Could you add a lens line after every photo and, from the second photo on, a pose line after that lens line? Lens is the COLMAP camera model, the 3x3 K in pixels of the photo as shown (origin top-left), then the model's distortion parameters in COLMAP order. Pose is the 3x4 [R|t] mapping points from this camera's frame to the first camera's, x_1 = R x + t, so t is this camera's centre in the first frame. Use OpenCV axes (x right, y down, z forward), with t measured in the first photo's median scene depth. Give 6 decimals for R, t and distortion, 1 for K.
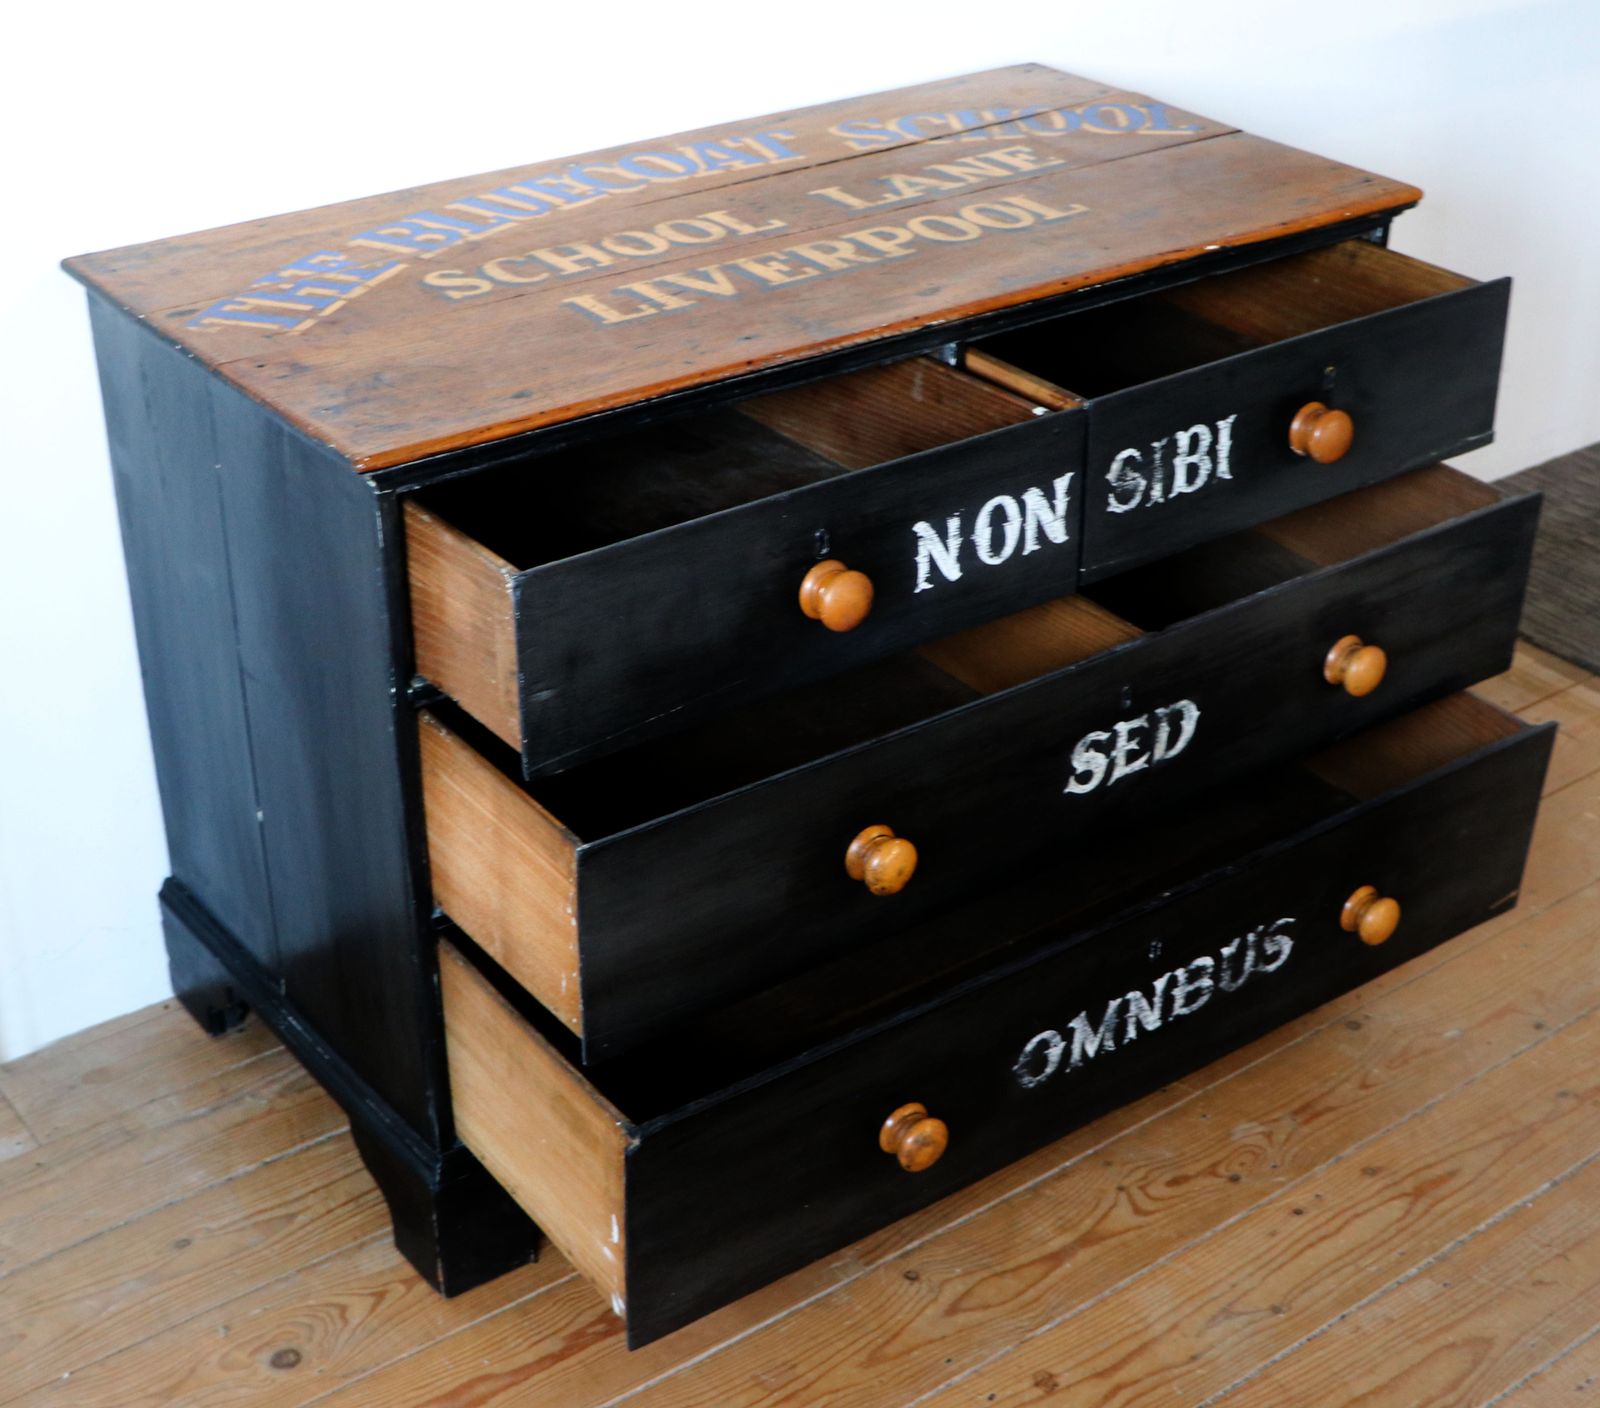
lens RADIAL K [[2564.4, 0, 886.5], [0, 2564.4, 738.5], [0, 0, 1]] dist [-0.065808, 0.000000]
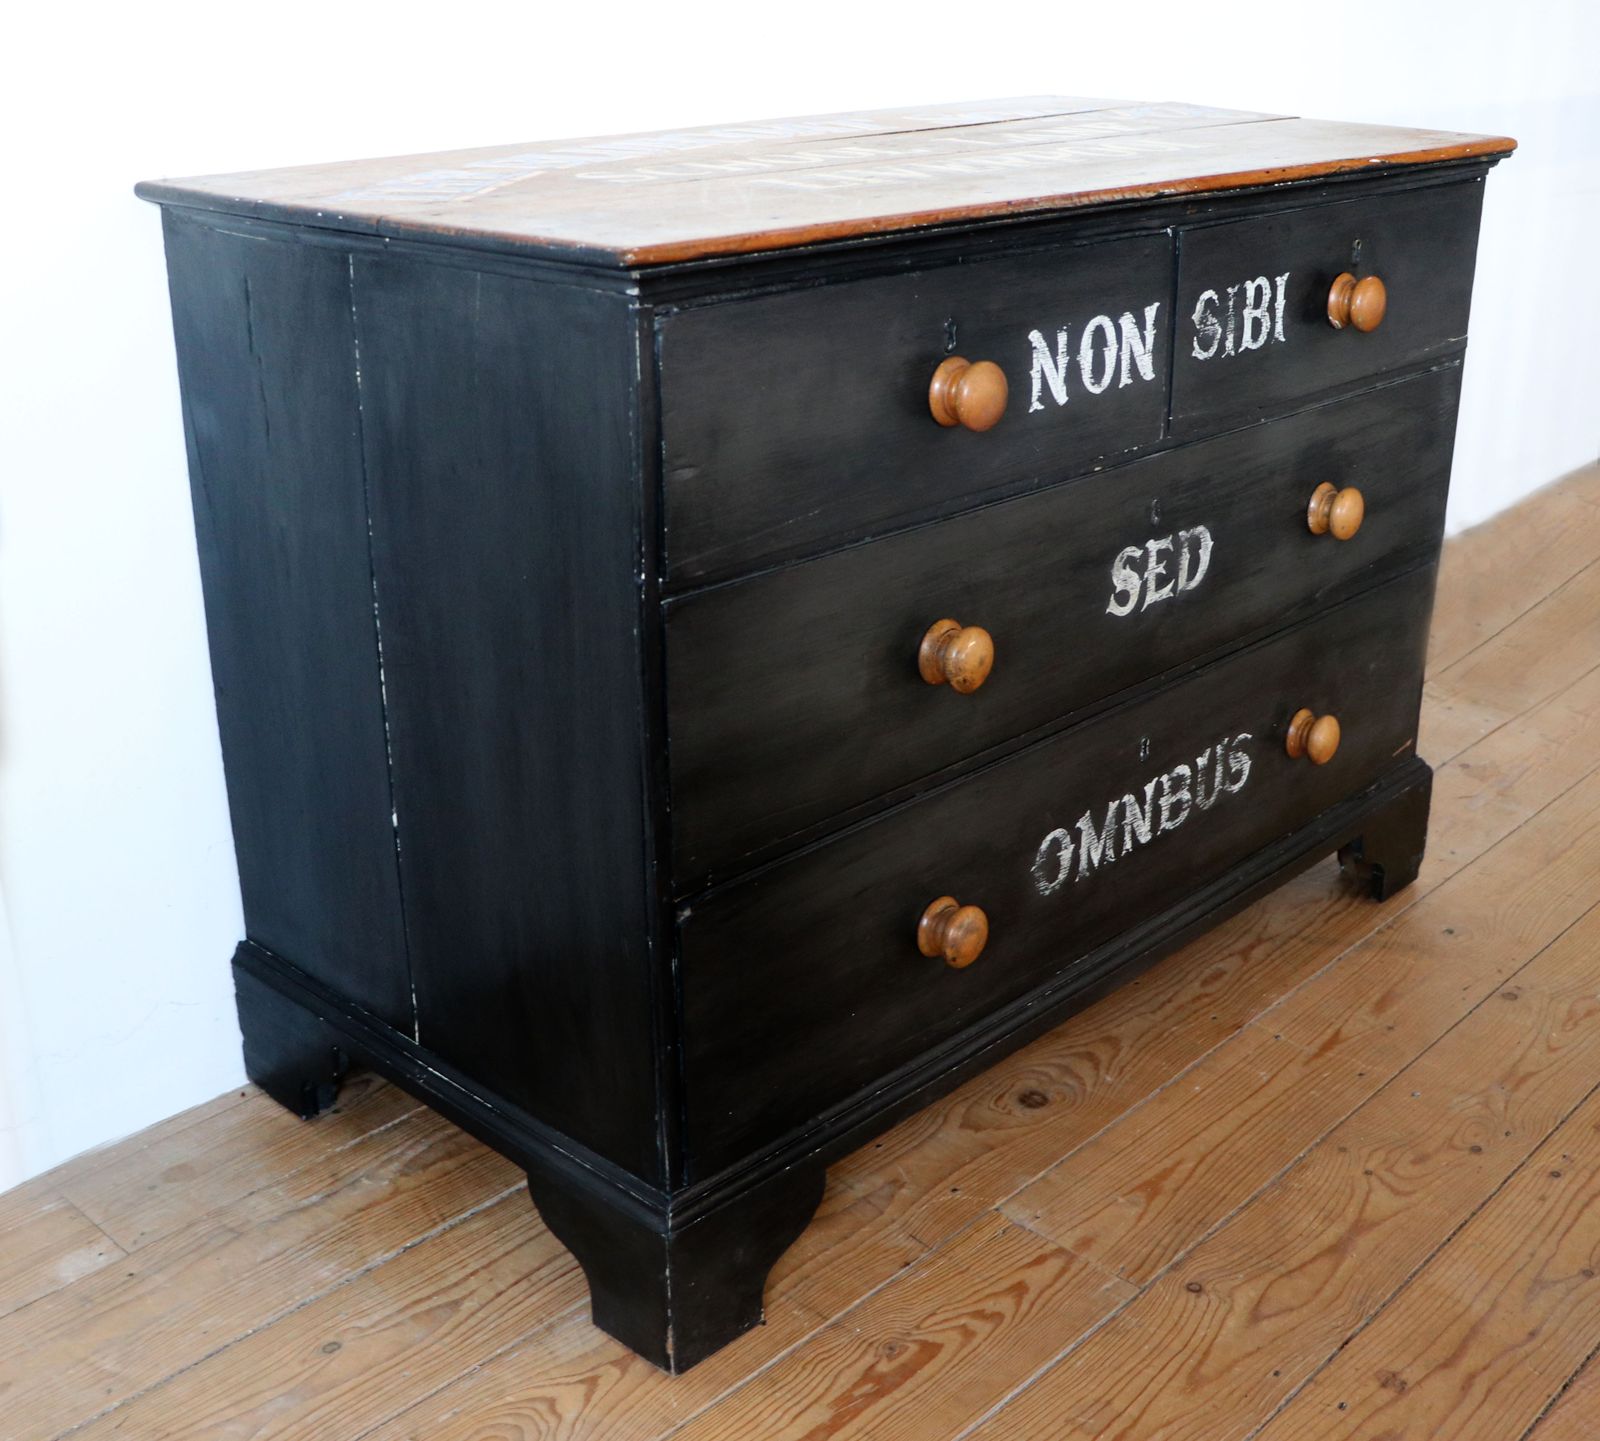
lens RADIAL K [[2016.1, 0, 908.5], [0, 2016.1, 732.3], [0, 0, 1]] dist [-0.111319, 0.000000]
pose [[0.983113, -0.067775, 0.169986, -0.189321], [0.088363, 0.989237, -0.116629, 0.093688], [-0.160252, 0.129680, 0.978521, 0.326075]]
